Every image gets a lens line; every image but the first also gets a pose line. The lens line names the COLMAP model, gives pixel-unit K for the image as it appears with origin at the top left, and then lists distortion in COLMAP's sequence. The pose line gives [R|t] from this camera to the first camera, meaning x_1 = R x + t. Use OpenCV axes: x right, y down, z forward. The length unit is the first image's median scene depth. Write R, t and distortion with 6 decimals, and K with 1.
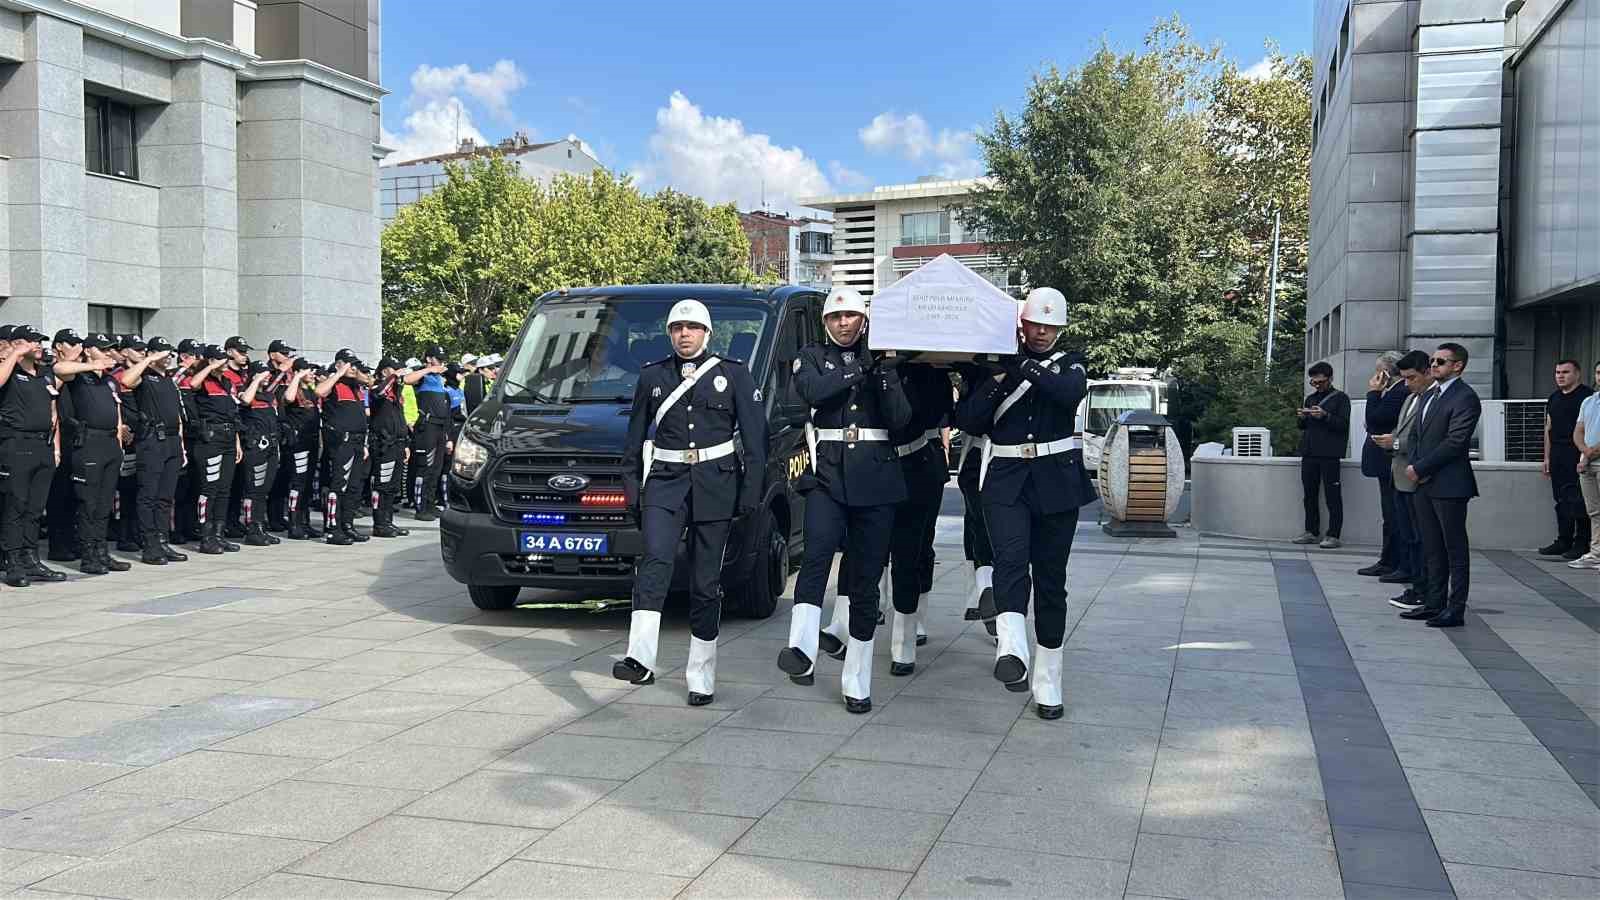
lens RADIAL K [[1492.5, 0, 807.3], [0, 1492.5, 450.3], [0, 0, 1]] dist [0.071805, 0.000000]
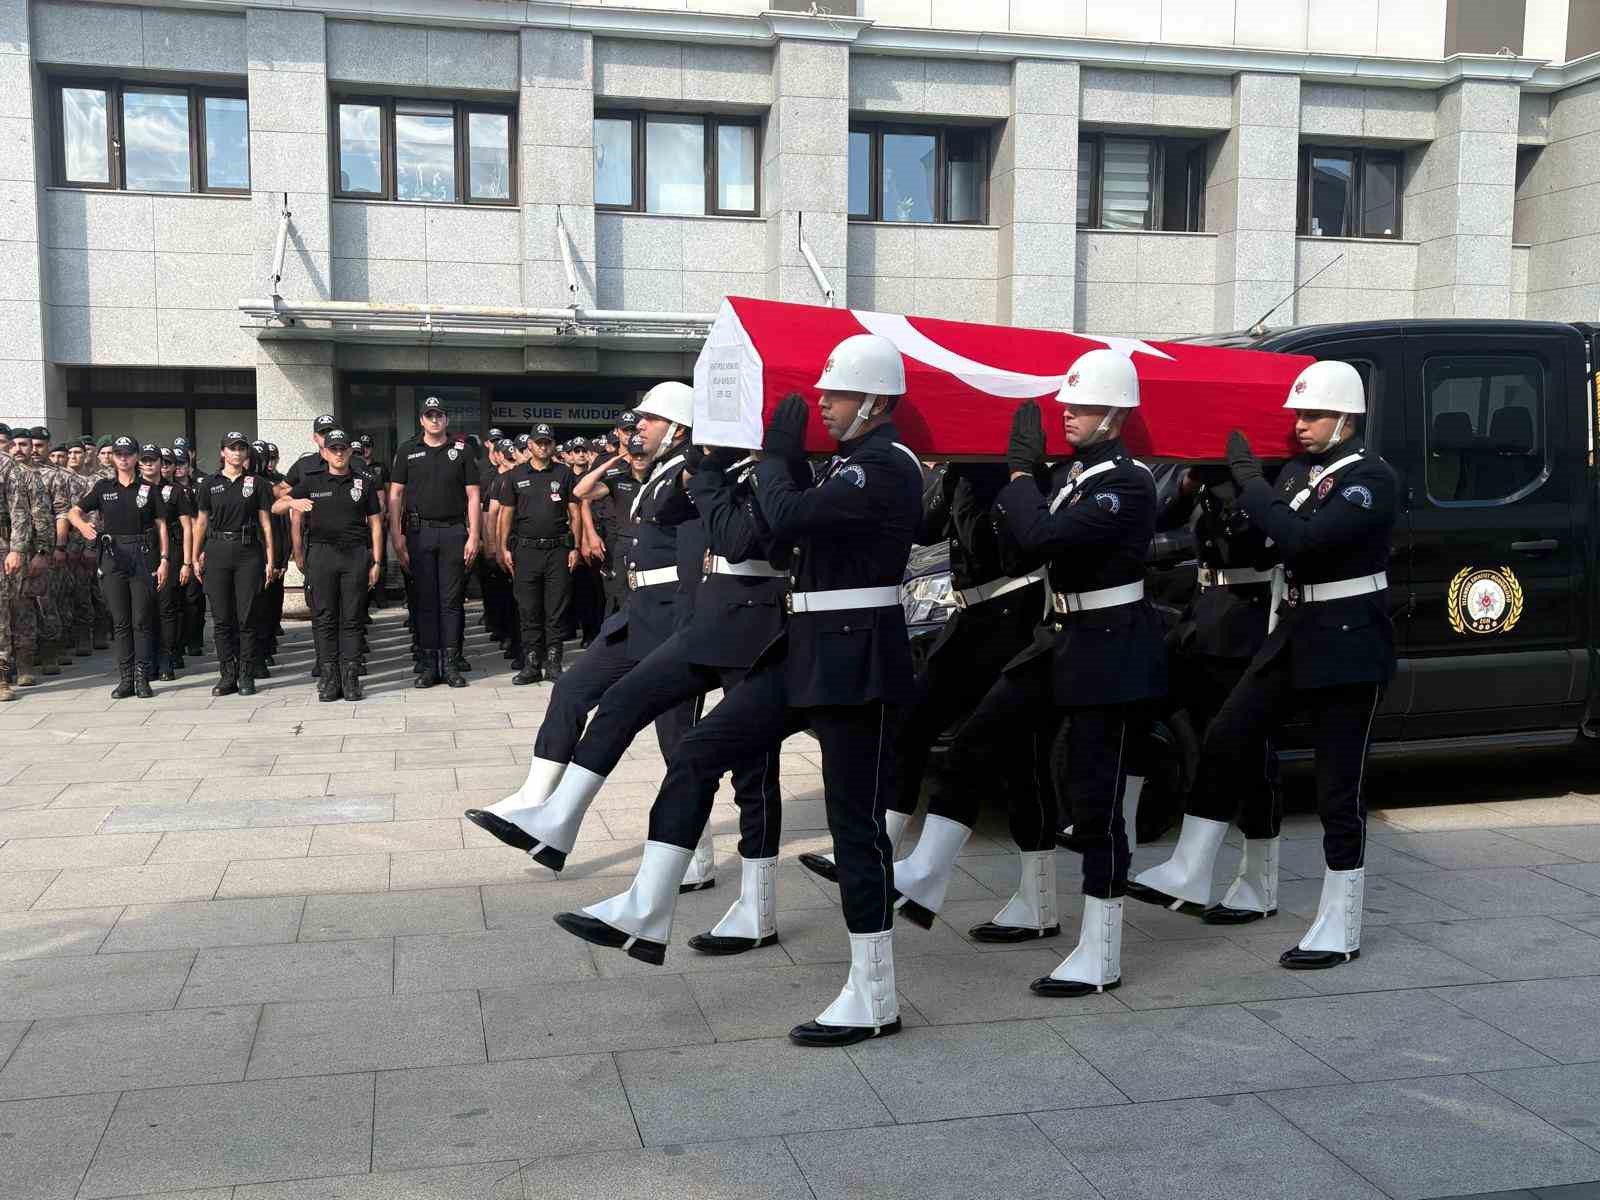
lens RADIAL K [[1688.1, 0, 796.2], [0, 1688.1, 598.3], [0, 0, 1]] dist [0.025686, 0.000000]
pose [[0.487560, 0.067221, -0.870498, 0.268315], [-0.040090, 0.997704, 0.054590, -0.014653], [0.872169, 0.008283, 0.489135, 0.261335]]
